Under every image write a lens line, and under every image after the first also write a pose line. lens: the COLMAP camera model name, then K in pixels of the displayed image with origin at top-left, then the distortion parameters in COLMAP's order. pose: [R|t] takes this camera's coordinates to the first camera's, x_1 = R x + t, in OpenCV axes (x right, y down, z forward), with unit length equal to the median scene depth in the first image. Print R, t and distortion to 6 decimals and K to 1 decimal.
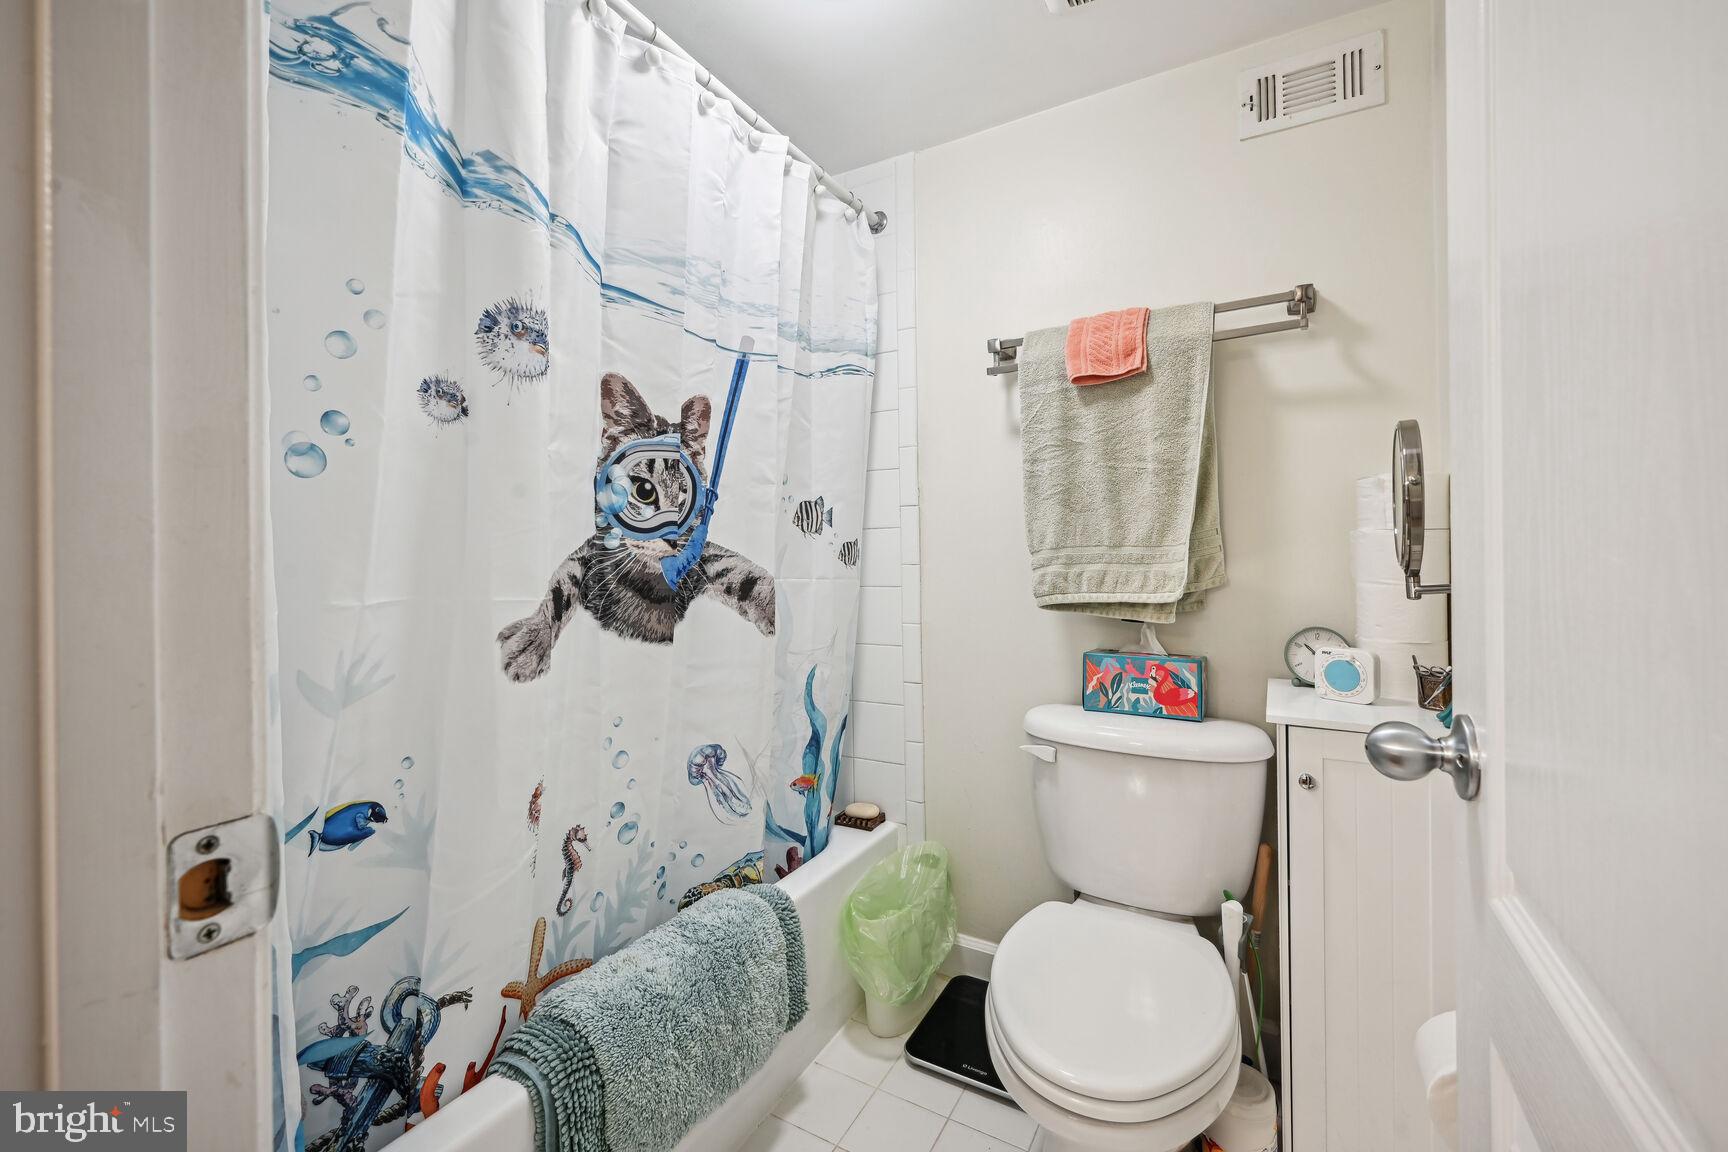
lens RADIAL K [[731.7, 0, 867.2], [0, 731.7, 550.5], [0, 0, 1]] dist [0.013388, 0.000961]
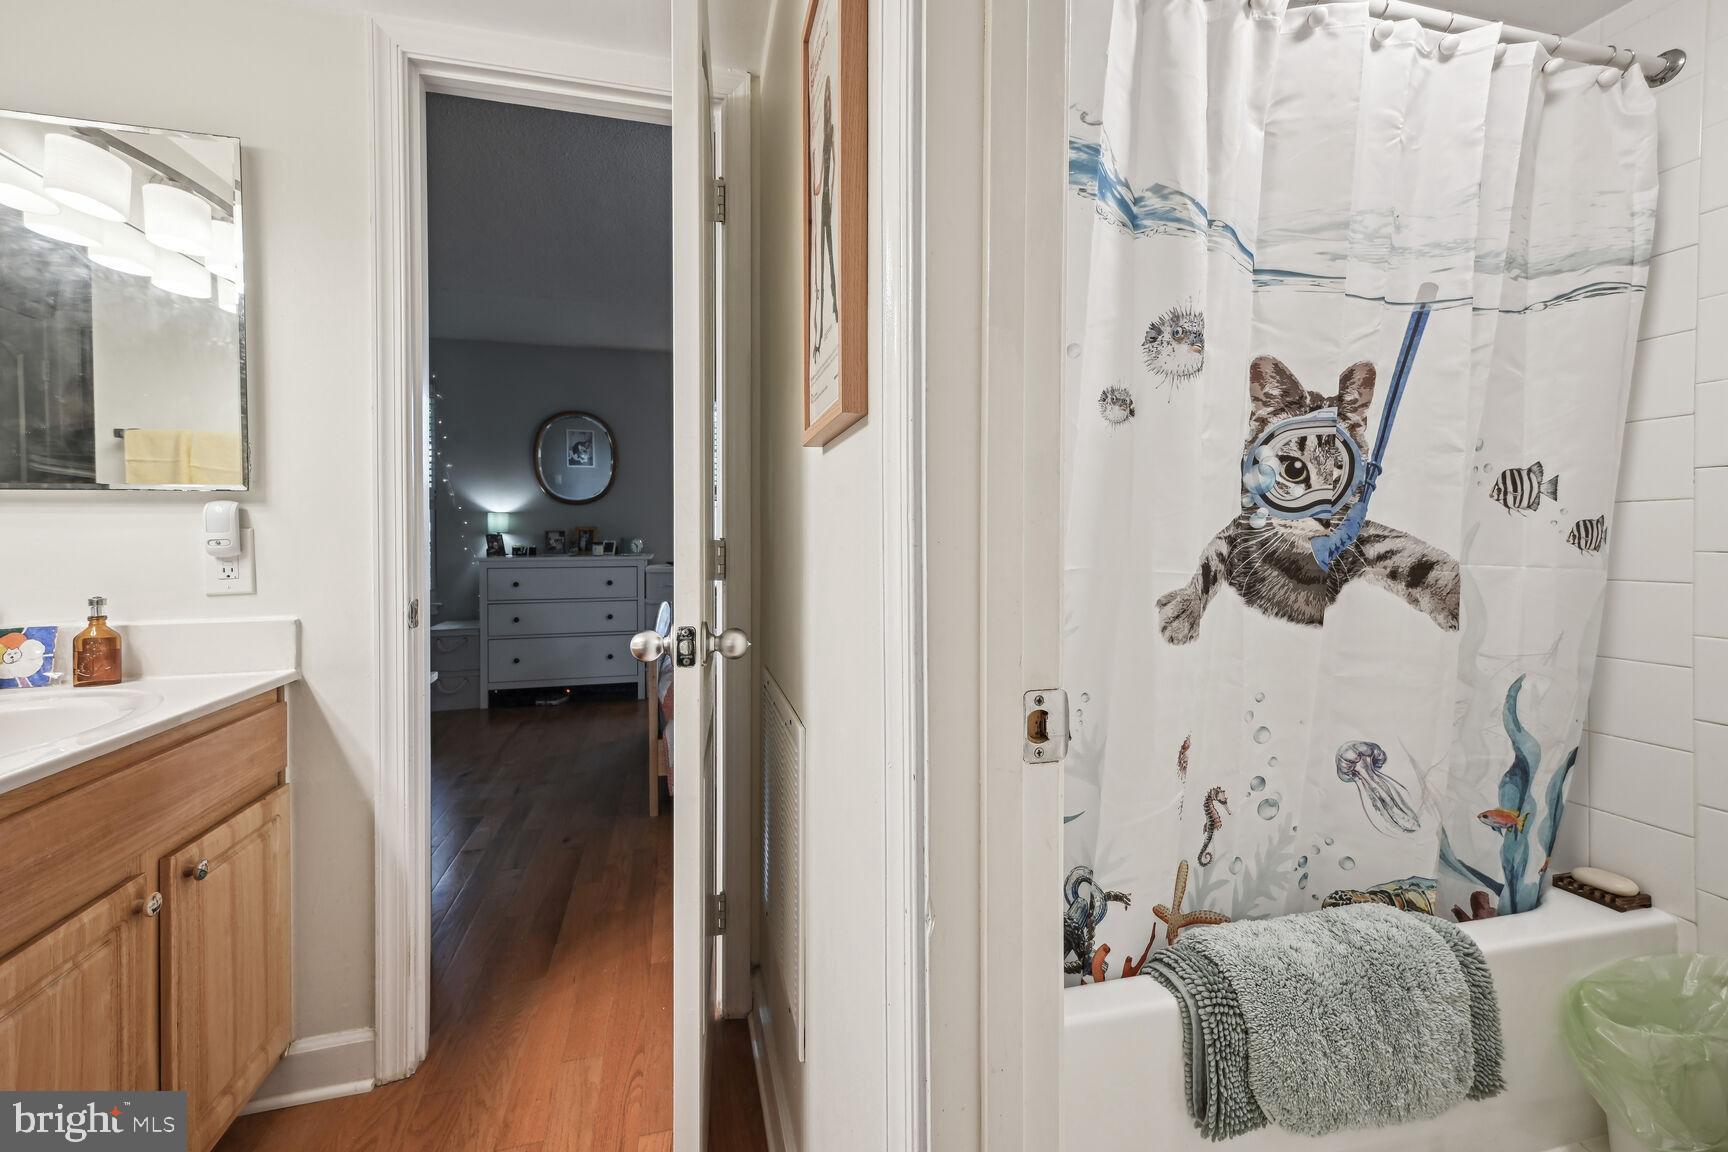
lens RADIAL K [[731.7, 0, 867.2], [0, 731.7, 550.5], [0, 0, 1]] dist [0.013388, 0.000961]
pose [[0.698136, 0.022299, -0.715617, 0.006459], [-0.003348, 0.999606, 0.027882, 0.002041], [0.715957, -0.017070, 0.697936, -0.106837]]
